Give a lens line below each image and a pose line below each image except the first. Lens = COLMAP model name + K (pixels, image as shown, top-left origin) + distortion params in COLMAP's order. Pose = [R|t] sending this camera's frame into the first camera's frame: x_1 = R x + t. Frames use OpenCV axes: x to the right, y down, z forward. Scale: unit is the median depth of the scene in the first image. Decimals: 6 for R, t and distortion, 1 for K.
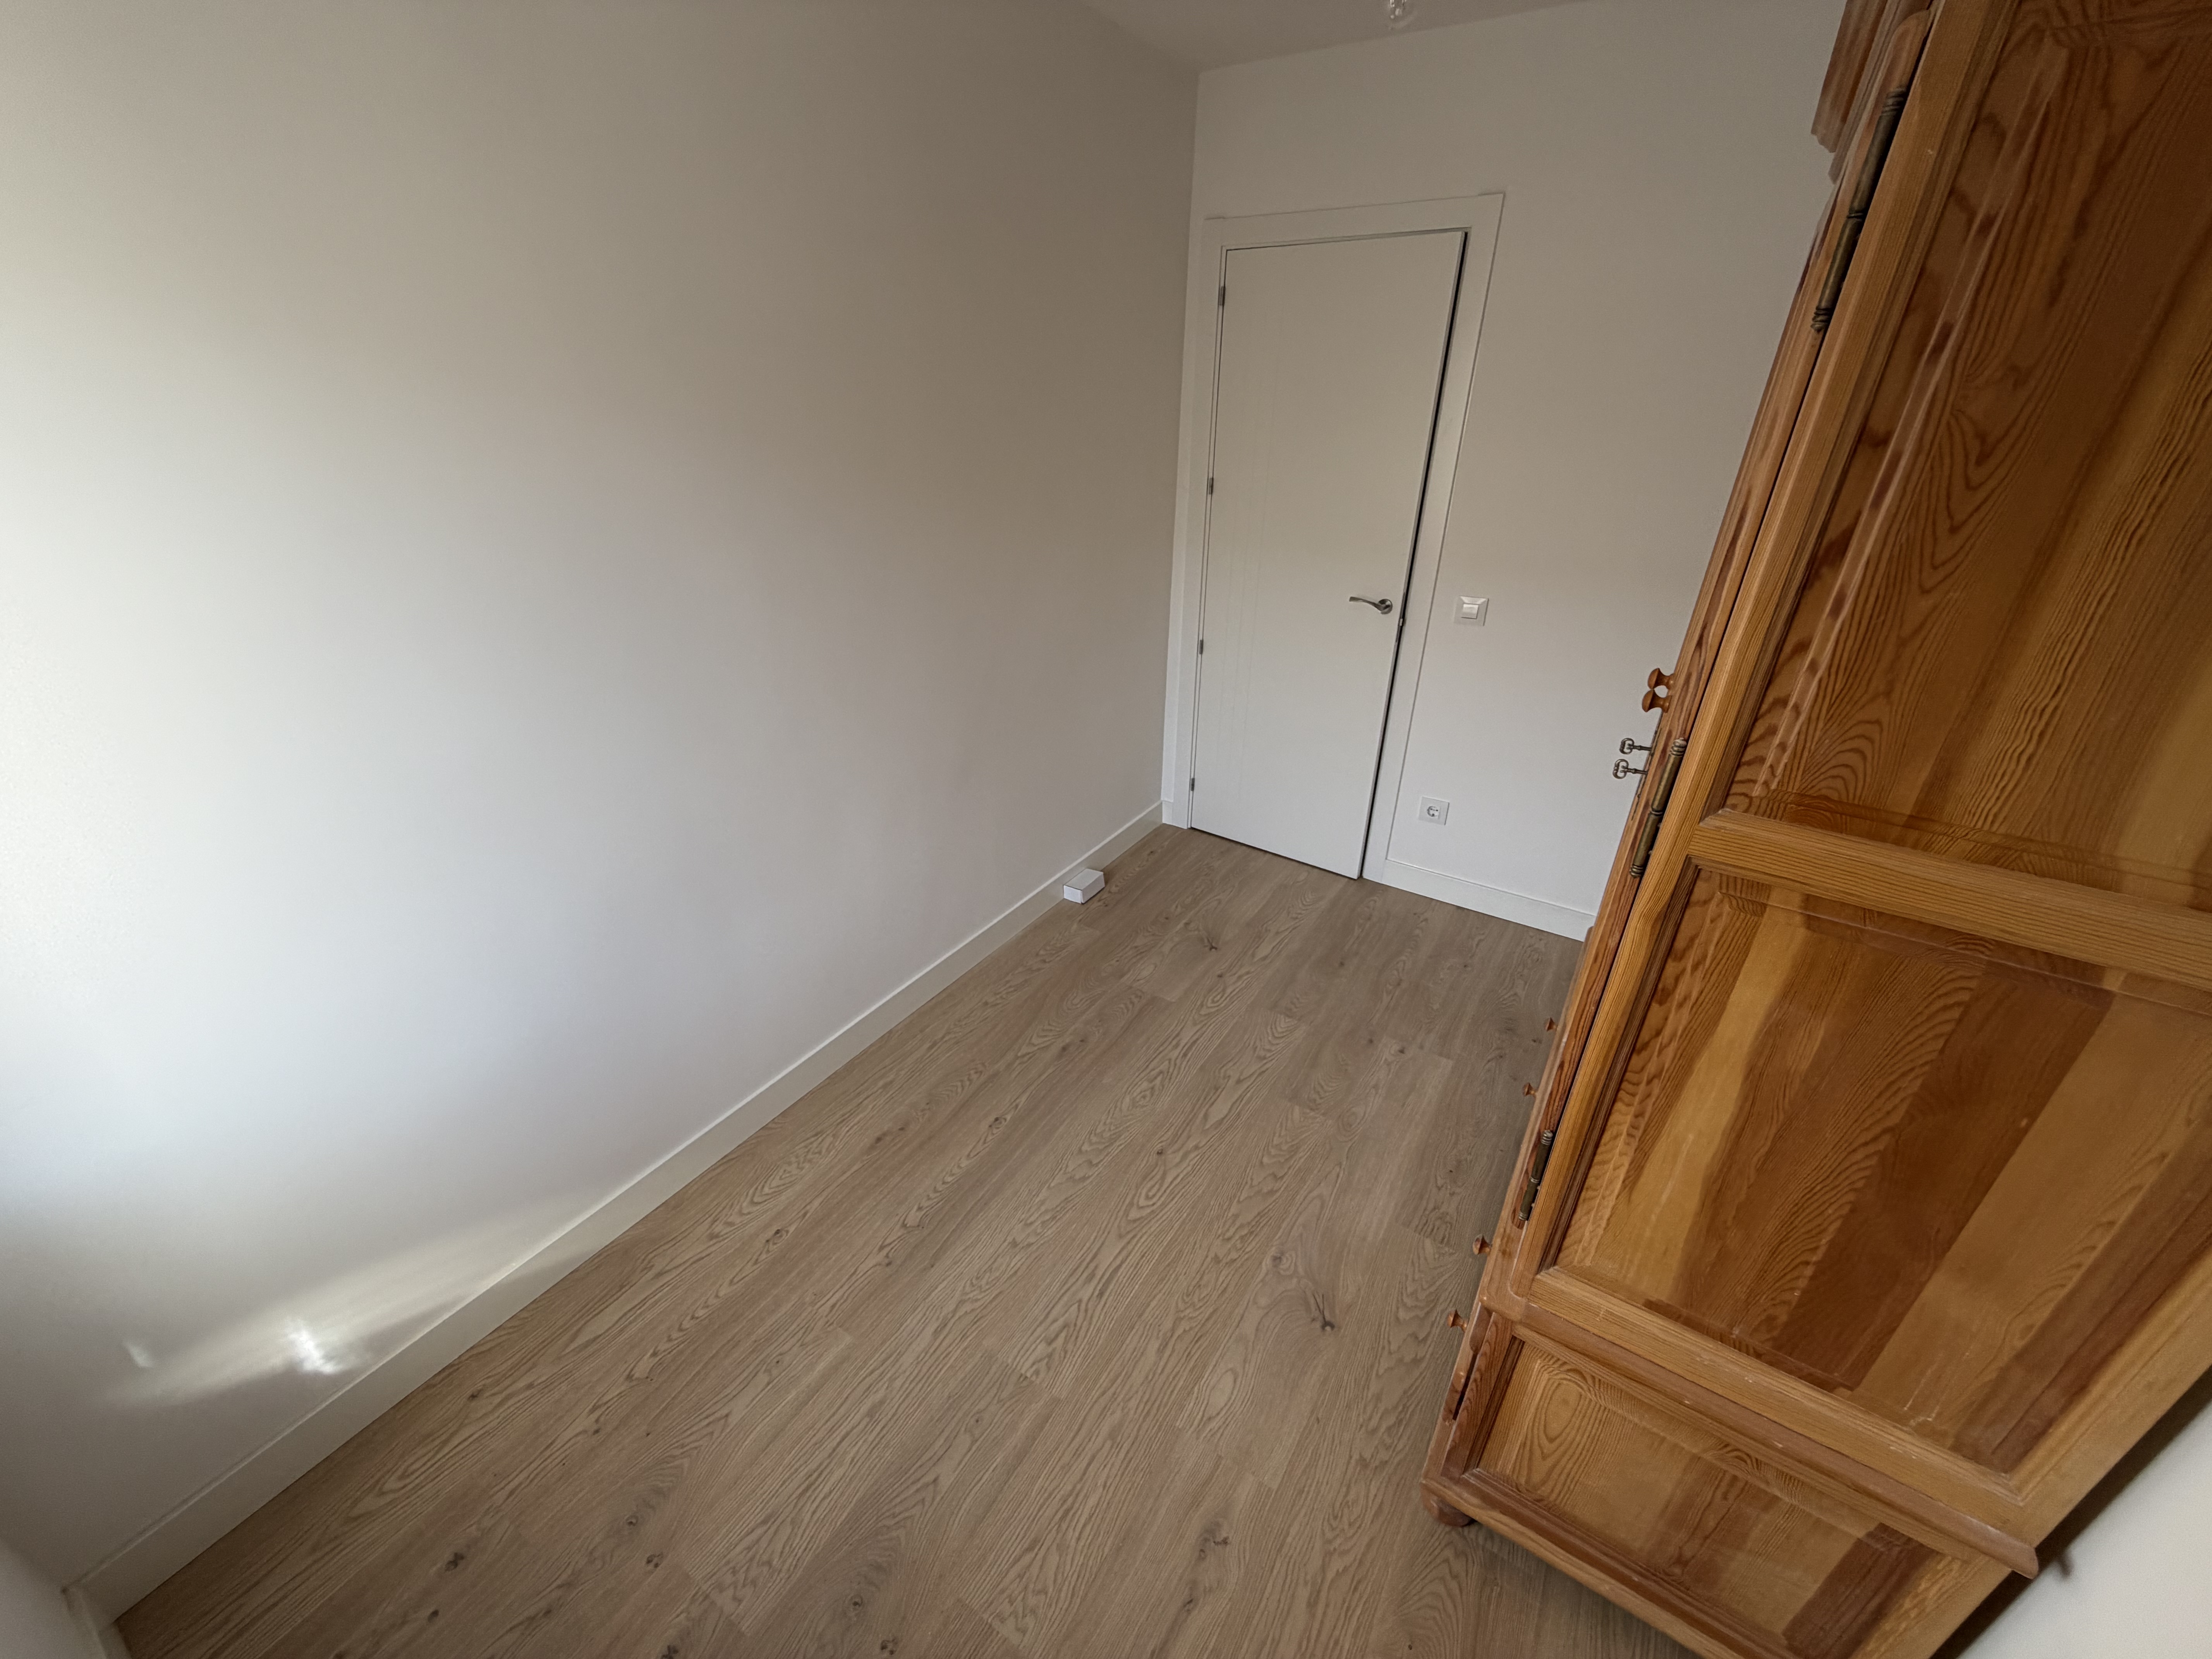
lens RADIAL K [[877.9, 0, 1092.3], [0, 877.9, 839.0], [0, 0, 1]] dist [0.001477, 0.000169]
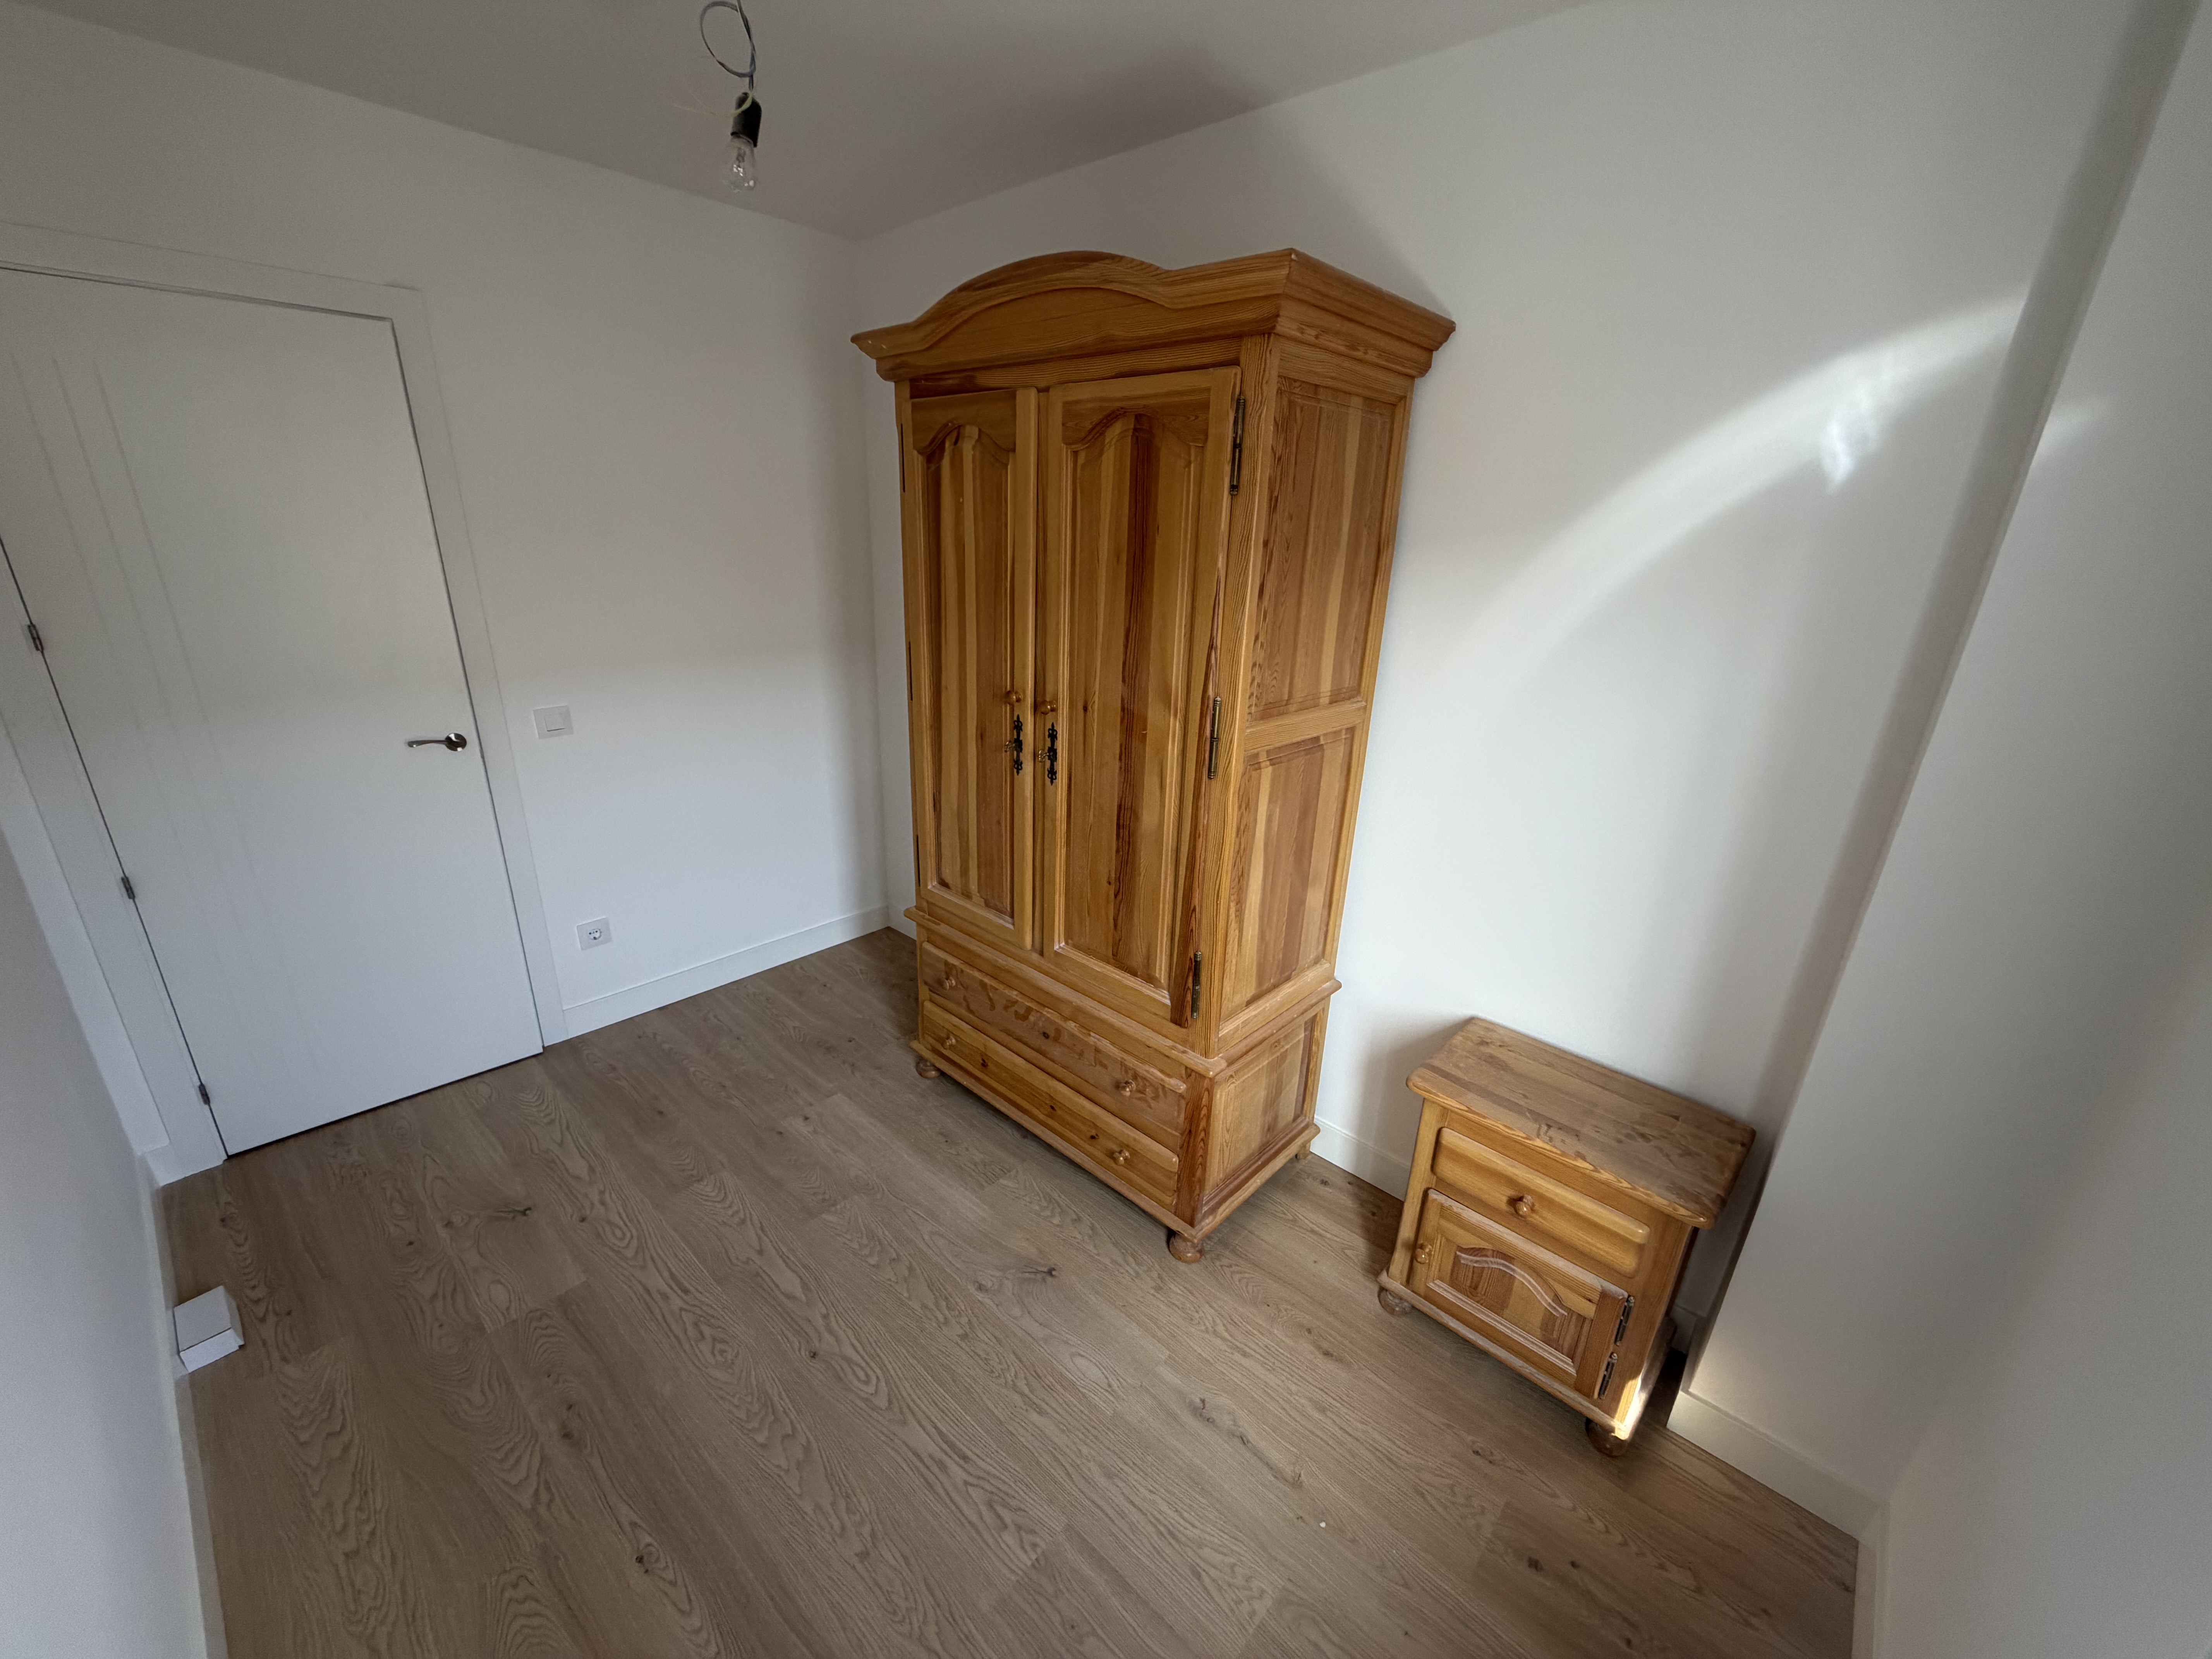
lens RADIAL K [[877.9, 0, 1102.6], [0, 877.9, 841.8], [0, 0, 1]] dist [0.001477, 0.000169]
pose [[0.161244, -0.343786, 0.925101, -0.557779], [0.424508, 0.870381, 0.249460, -0.193454], [-0.890951, 0.352489, 0.286284, 0.365509]]
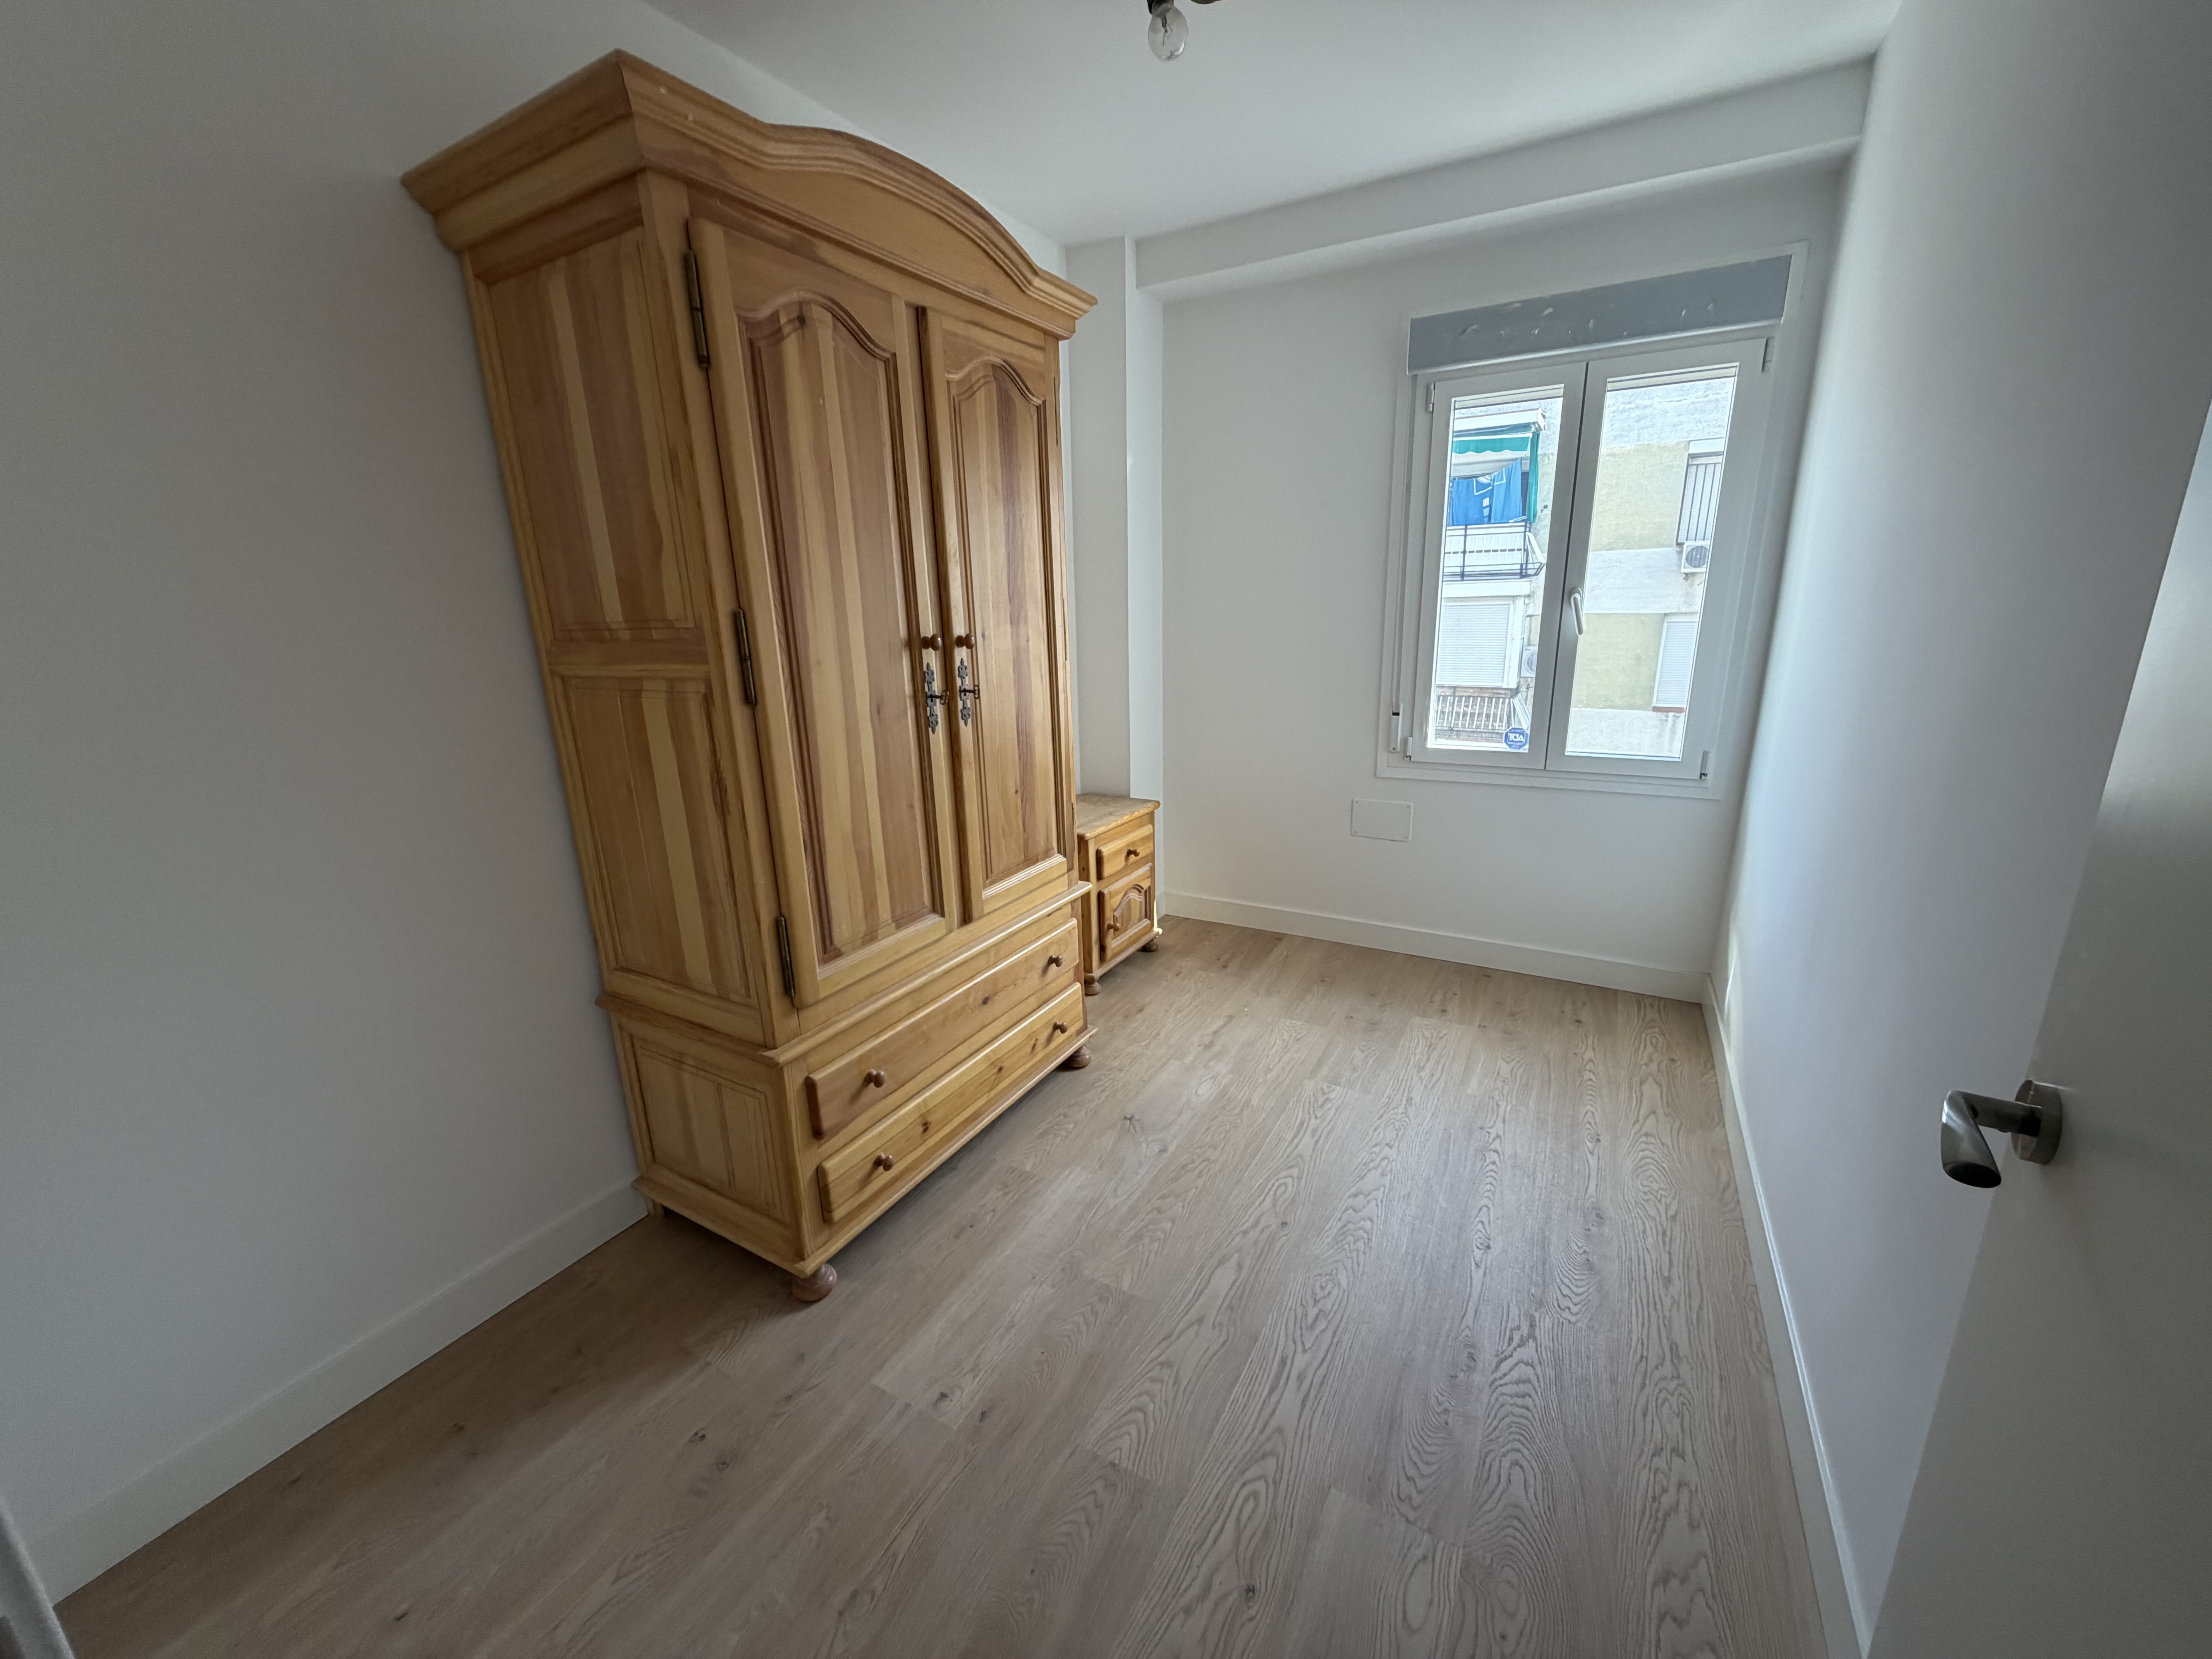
lens RADIAL K [[877.9, 0, 1098.4], [0, 877.9, 820.9], [0, 0, 1]] dist [0.001477, 0.000169]
pose [[-0.998112, 0.034716, -0.050677, 0.335663], [-0.007549, 0.749414, 0.662059, -0.618946], [0.060962, 0.661191, -0.747737, 1.556010]]
